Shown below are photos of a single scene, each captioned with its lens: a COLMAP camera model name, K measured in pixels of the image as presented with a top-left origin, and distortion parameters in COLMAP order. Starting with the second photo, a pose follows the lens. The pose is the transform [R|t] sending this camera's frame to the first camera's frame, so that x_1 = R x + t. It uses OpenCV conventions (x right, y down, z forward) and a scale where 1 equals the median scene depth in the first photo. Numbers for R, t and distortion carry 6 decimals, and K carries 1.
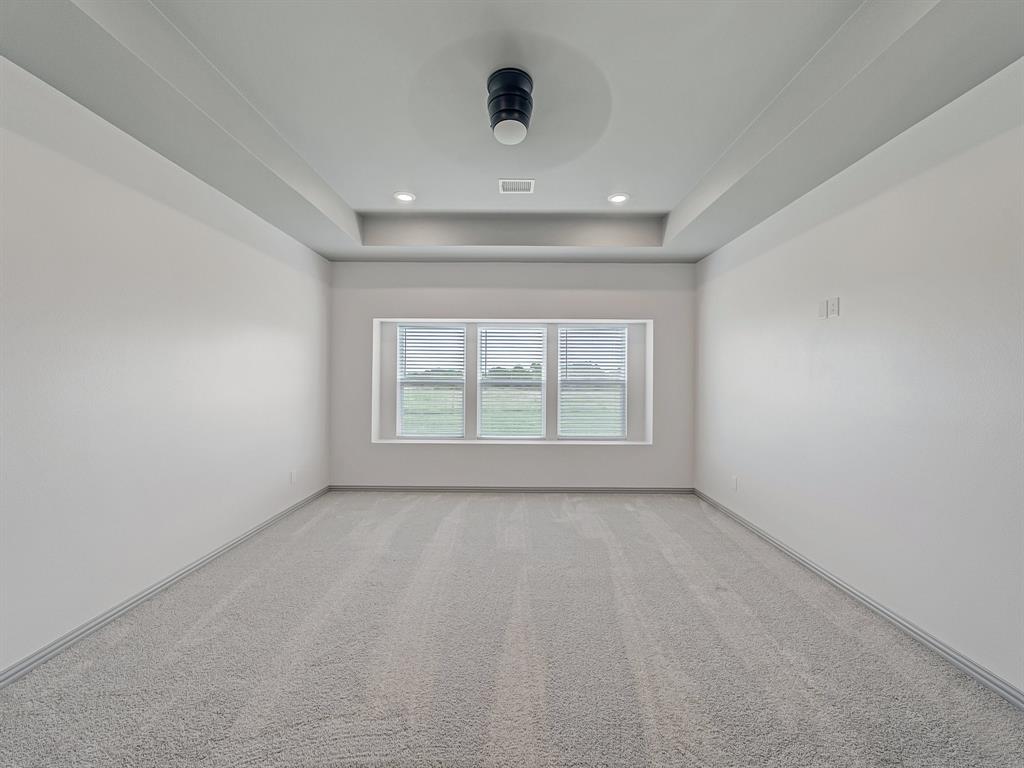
lens RADIAL K [[392.3, 0, 511.6], [0, 392.3, 377.7], [0, 0, 1]] dist [-0.001311, -0.000176]
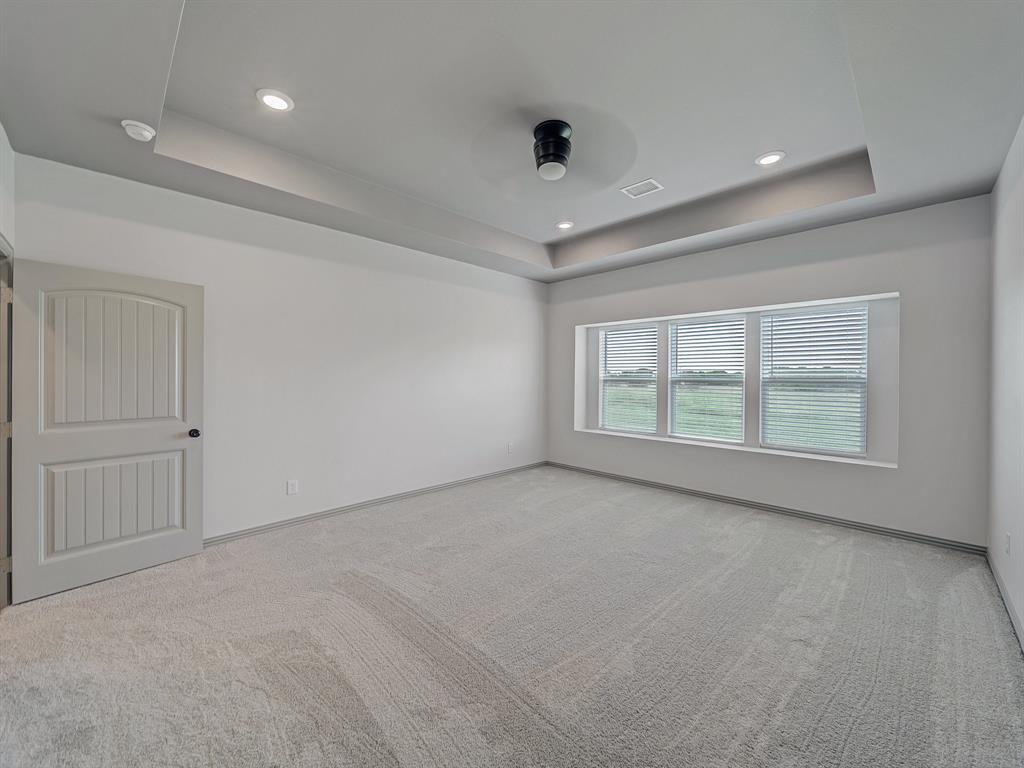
lens RADIAL K [[400.9, 0, 531.8], [0, 400.9, 380.7], [0, 0, 1]] dist [0.000573, -0.000026]
pose [[0.727918, 0.004325, -0.685651, 0.379137], [0.003668, 0.999941, 0.010201, 0.001705], [0.685654, -0.009940, 0.727859, 0.023306]]
